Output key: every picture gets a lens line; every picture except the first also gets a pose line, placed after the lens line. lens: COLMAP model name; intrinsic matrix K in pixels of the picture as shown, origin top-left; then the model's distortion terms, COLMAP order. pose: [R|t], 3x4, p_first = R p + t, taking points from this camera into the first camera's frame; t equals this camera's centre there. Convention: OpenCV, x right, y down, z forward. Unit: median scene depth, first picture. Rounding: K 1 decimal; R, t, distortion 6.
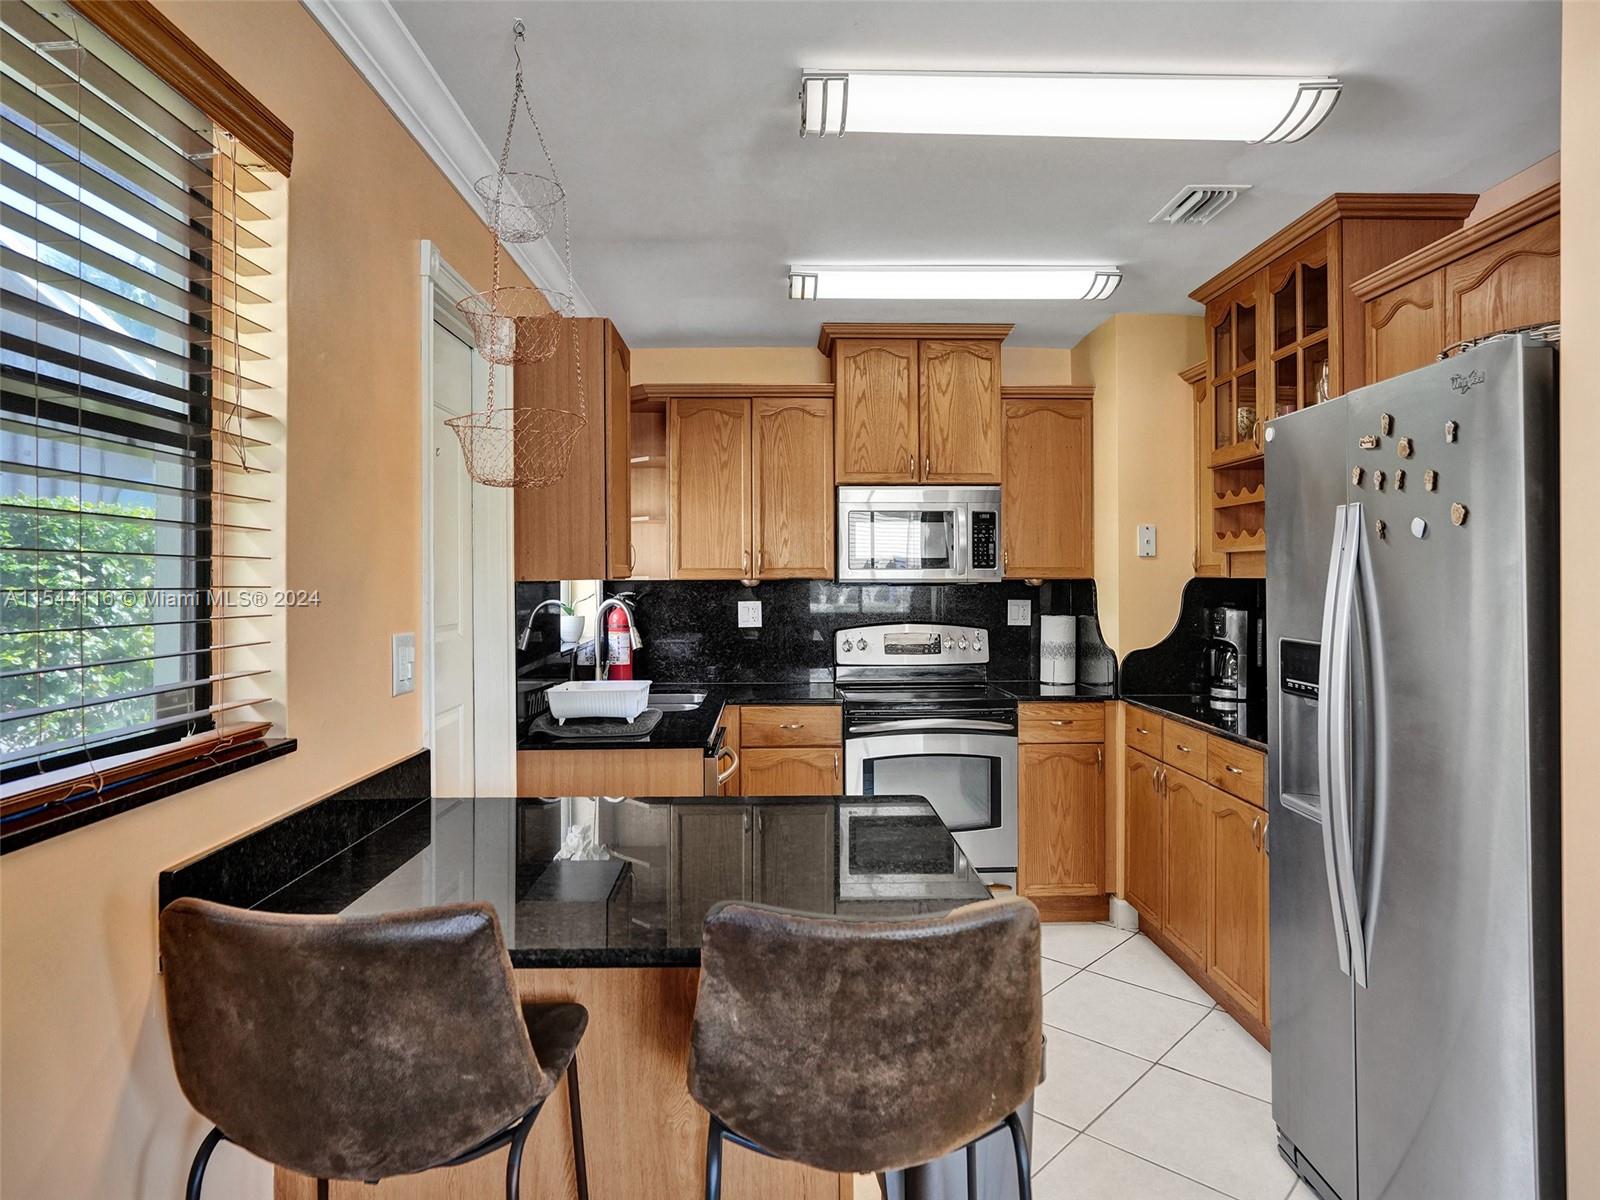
lens RADIAL K [[949.1, 0, 804.2], [0, 949.1, 568.9], [0, 0, 1]] dist [-0.024528, 0.001011]
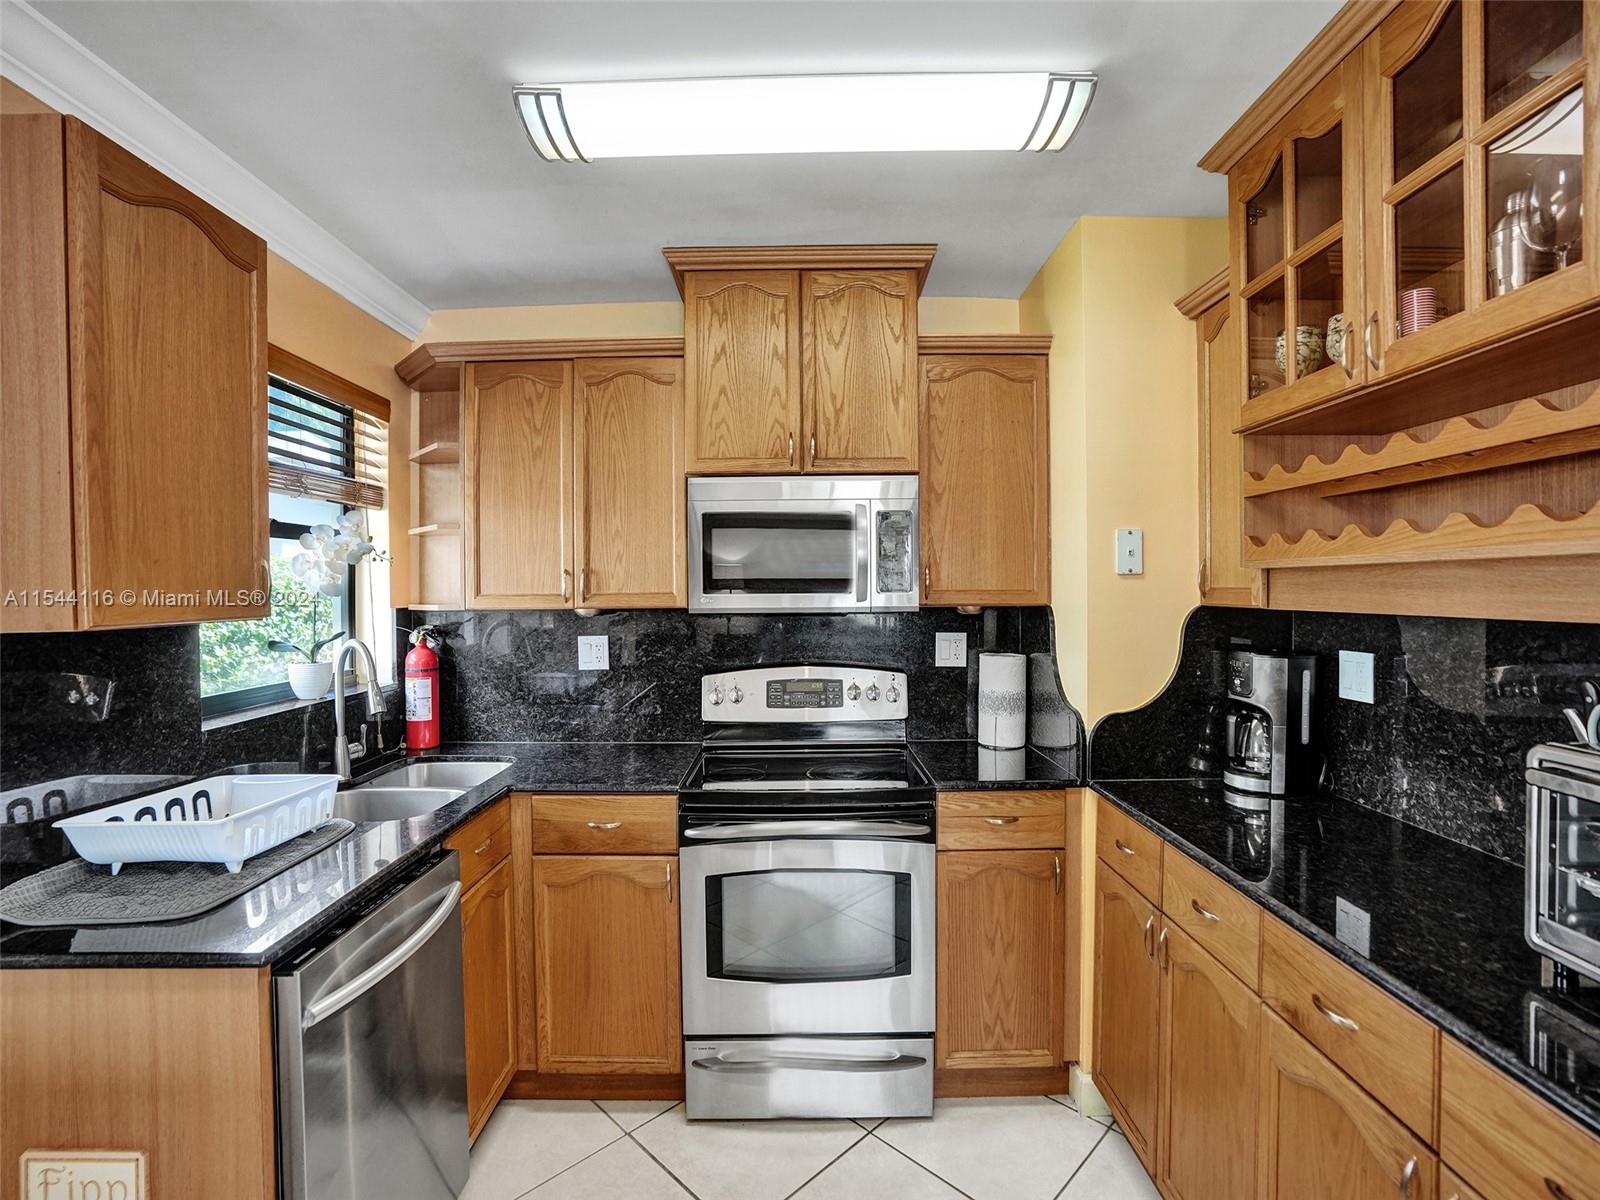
lens RADIAL K [[750.9, 0, 795.6], [0, 750.9, 594.6], [0, 0, 1]] dist [-0.066053, 0.032168]
pose [[0.999410, -0.004582, -0.034036, 0.140721], [0.005127, 0.999860, 0.015920, -0.008538], [0.033958, -0.016085, 0.999294, 0.458344]]
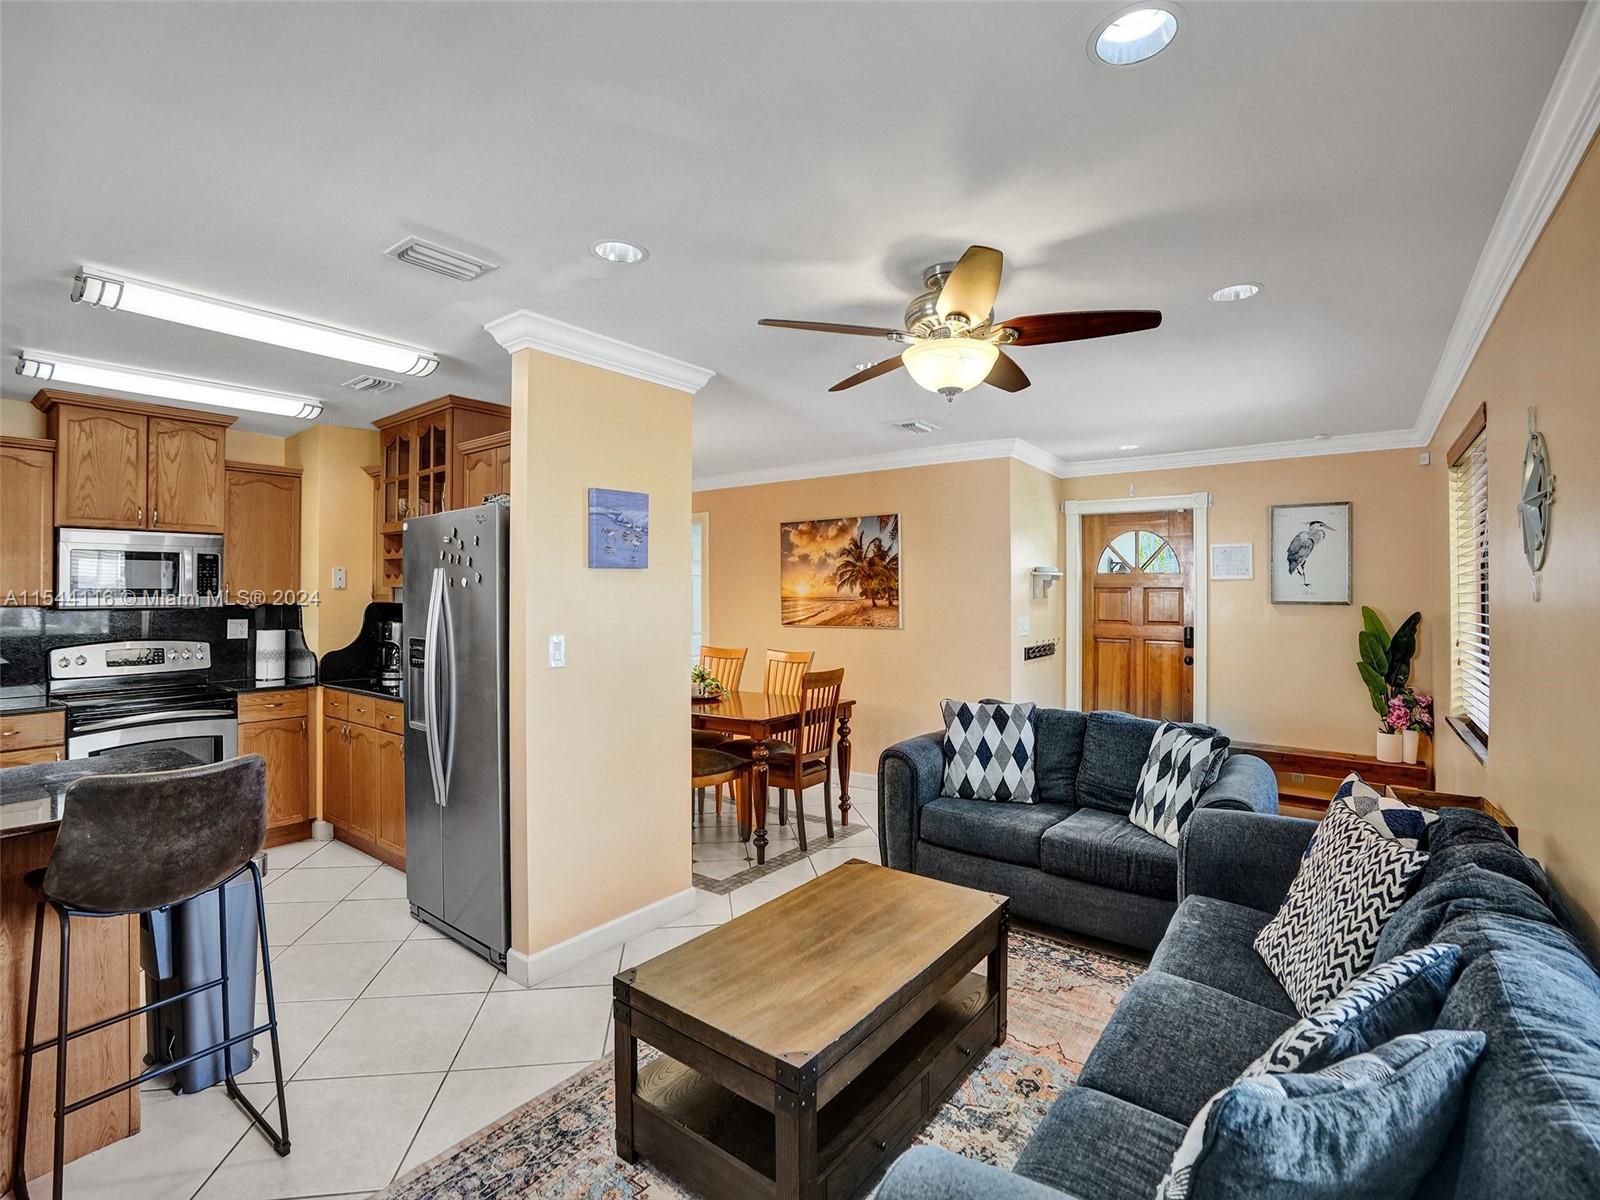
lens RADIAL K [[762.5, 0, 803.3], [0, 762.5, 580.0], [0, 0, 1]] dist [-0.067682, 0.027875]
pose [[0.631826, 0.011754, 0.775021, -0.088047], [-0.003145, 0.999916, -0.012601, -0.013705], [-0.775104, 0.005524, 0.631809, -0.313142]]
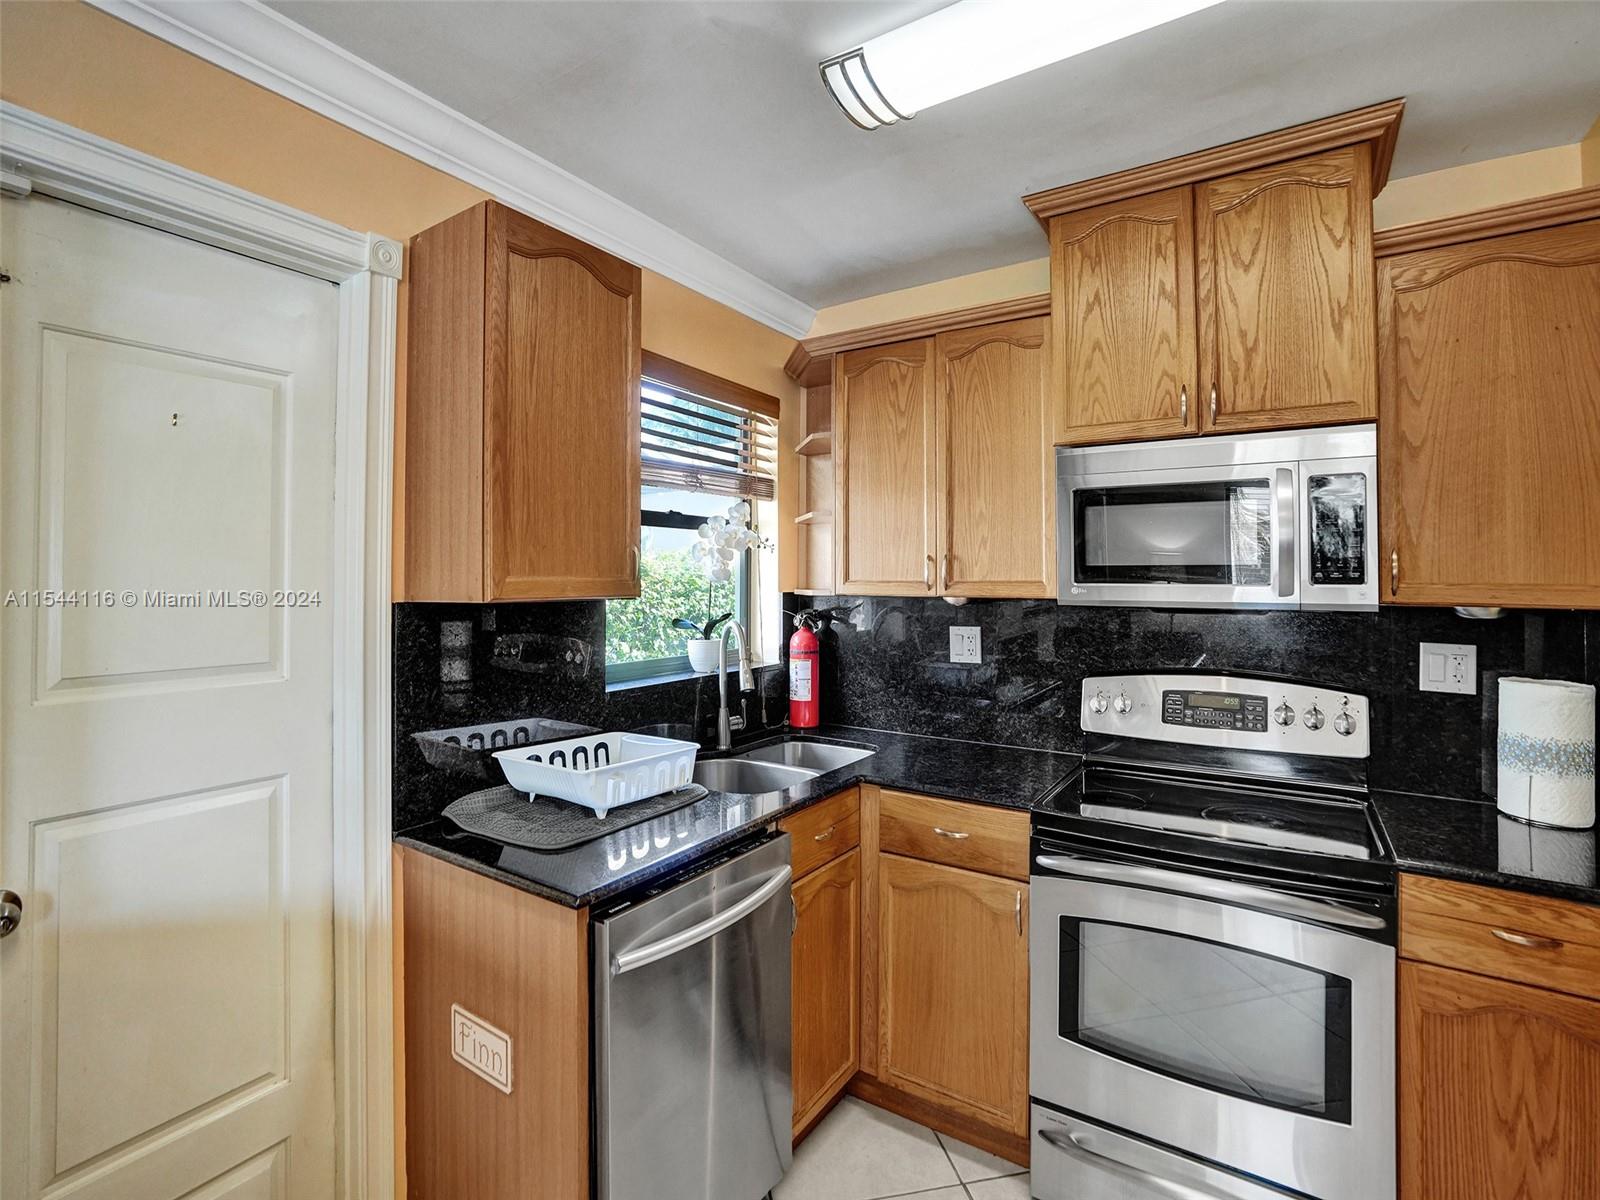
lens RADIAL K [[762.8, 0, 798.9], [0, 762.8, 561.9], [0, 0, 1]] dist [-0.061855, 0.025562]
pose [[0.820245, -0.005173, -0.571989, 0.188266], [-0.003697, 0.999890, -0.014344, -0.006419], [0.572001, 0.013880, 0.820136, 0.517673]]
